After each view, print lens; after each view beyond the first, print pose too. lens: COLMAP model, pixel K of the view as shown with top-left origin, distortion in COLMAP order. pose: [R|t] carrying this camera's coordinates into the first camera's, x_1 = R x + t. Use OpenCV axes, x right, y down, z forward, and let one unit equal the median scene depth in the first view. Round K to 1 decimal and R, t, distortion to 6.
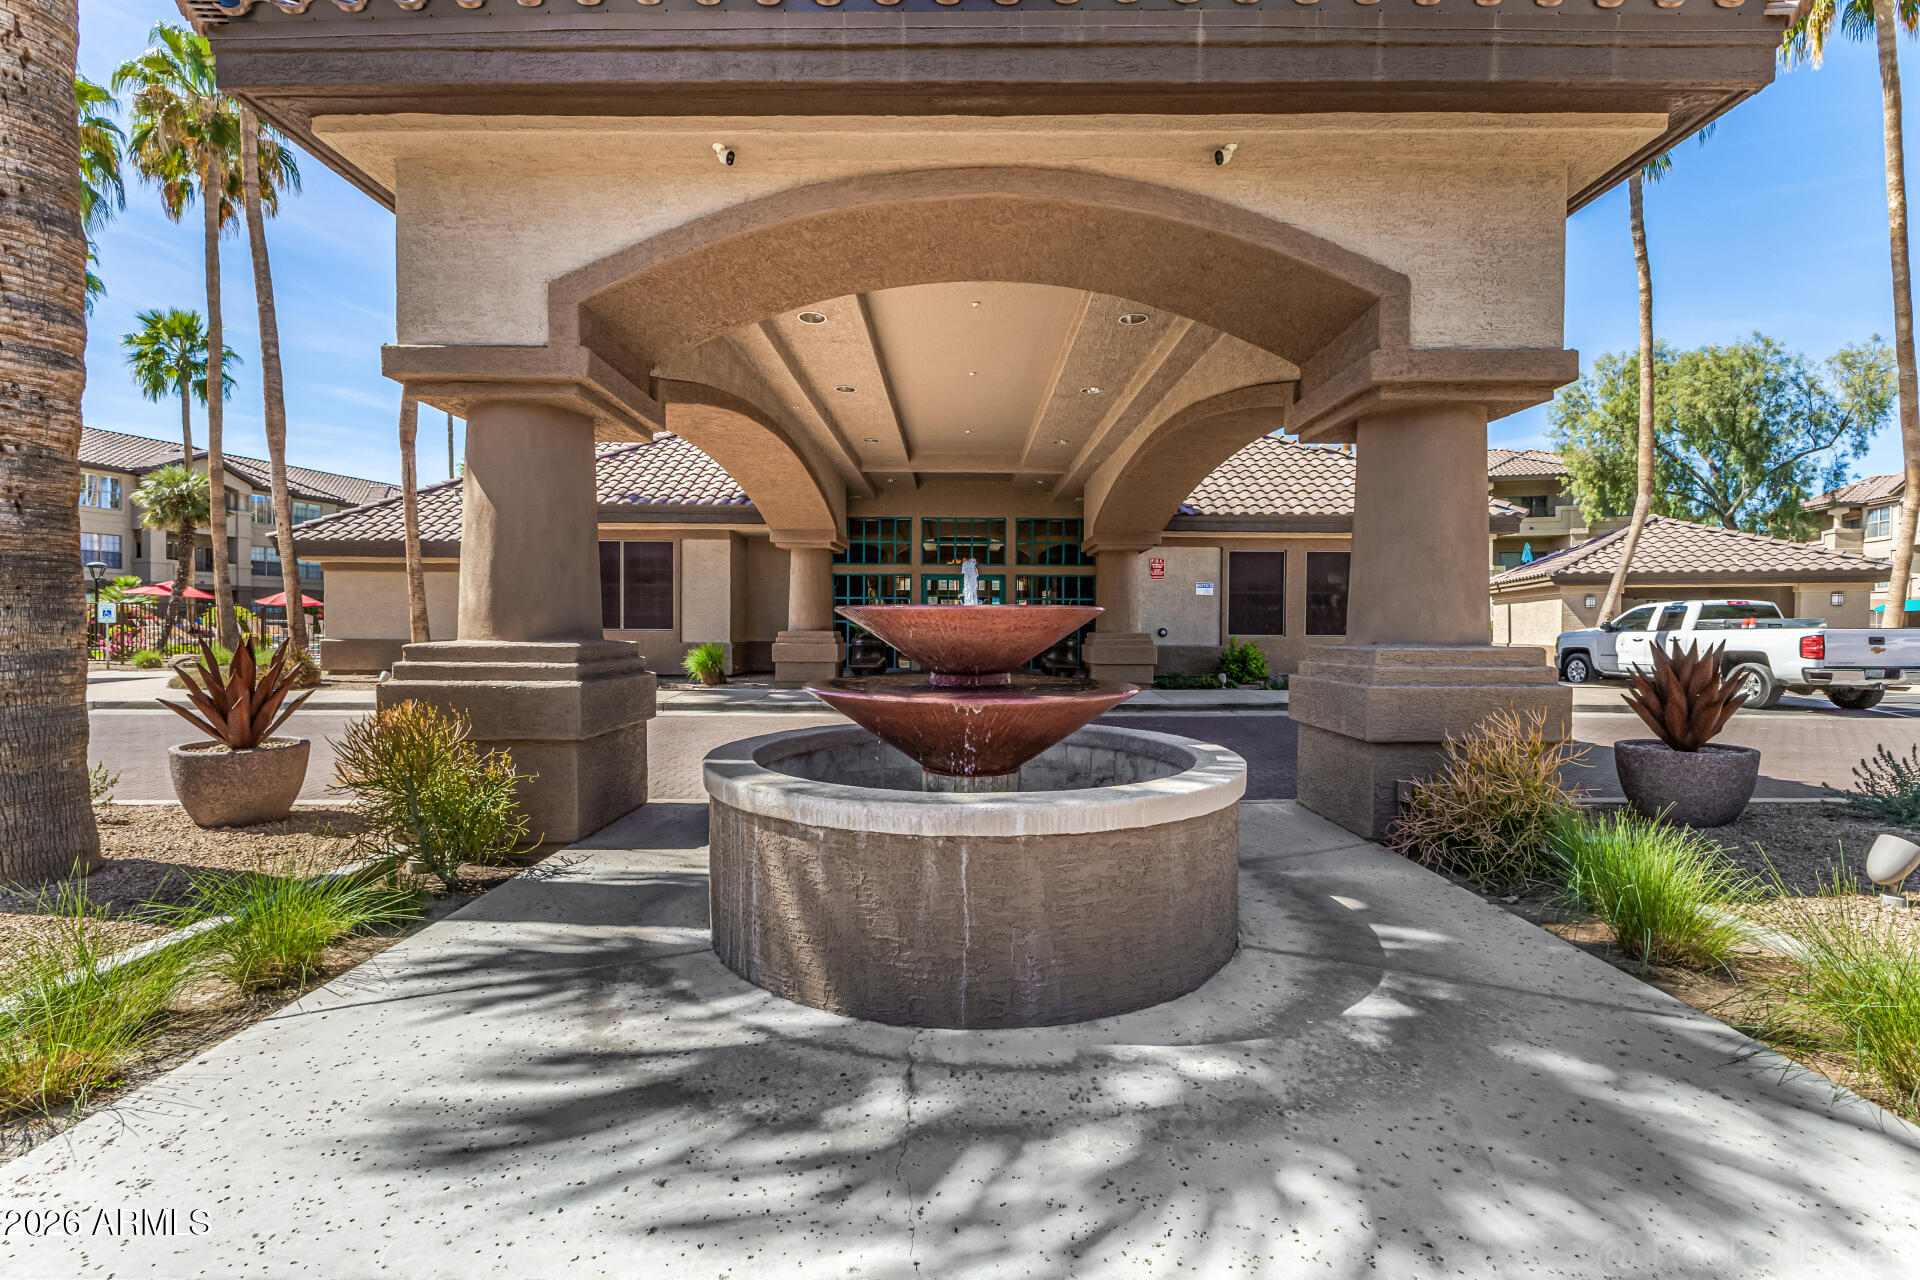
lens RADIAL K [[830.9, 0, 955.5], [0, 830.9, 638.0], [0, 0, 1]] dist [0.005056, 0.000068]
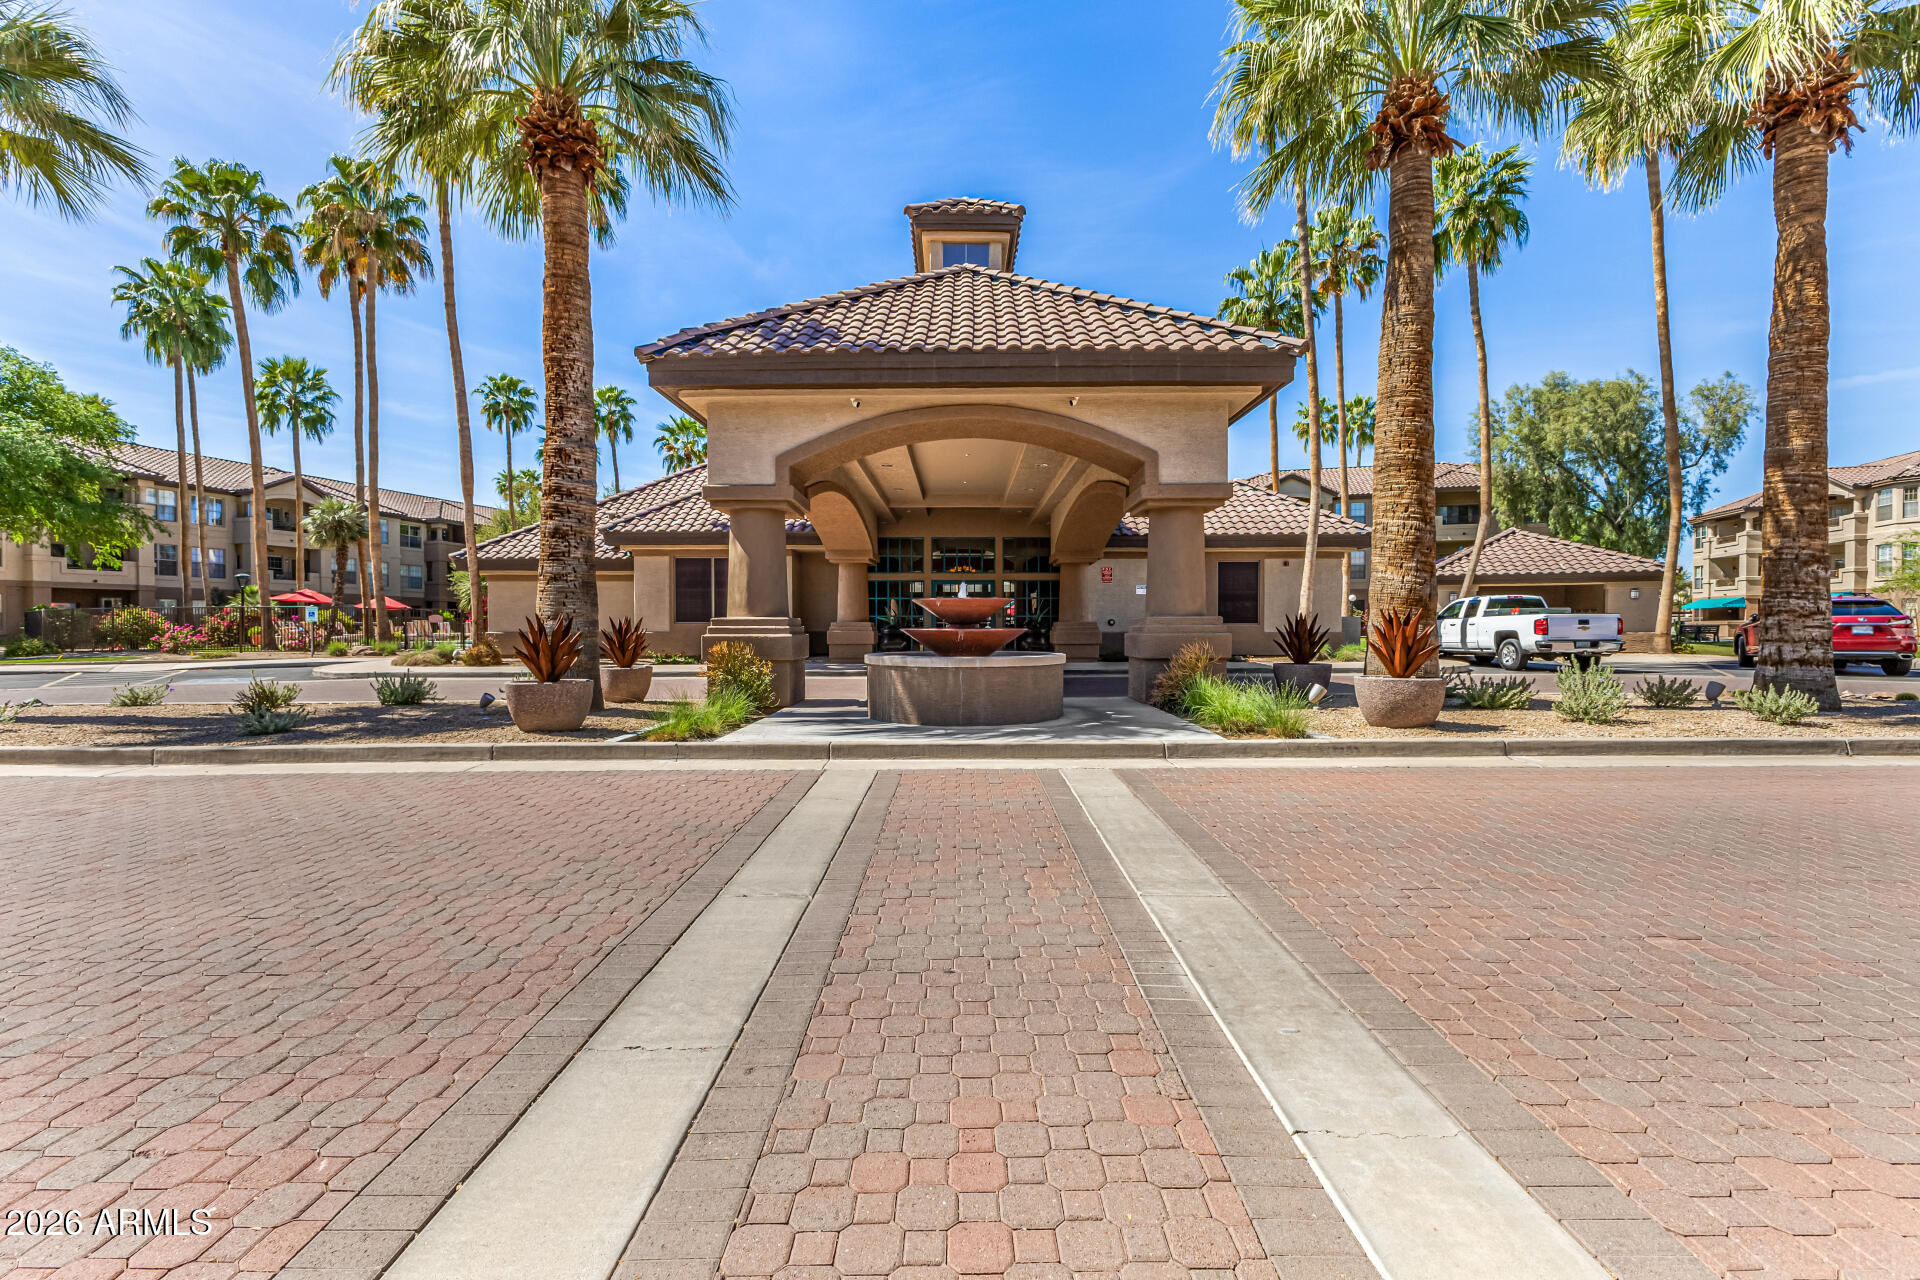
lens RADIAL K [[830.9, 0, 962.0], [0, 830.9, 632.4], [0, 0, 1]] dist [0.005056, 0.000068]
pose [[0.999957, -0.007488, 0.005446, -0.000386], [0.007533, 0.999938, -0.008202, 0.018844], [-0.005384, 0.008242, 0.999952, -0.340524]]
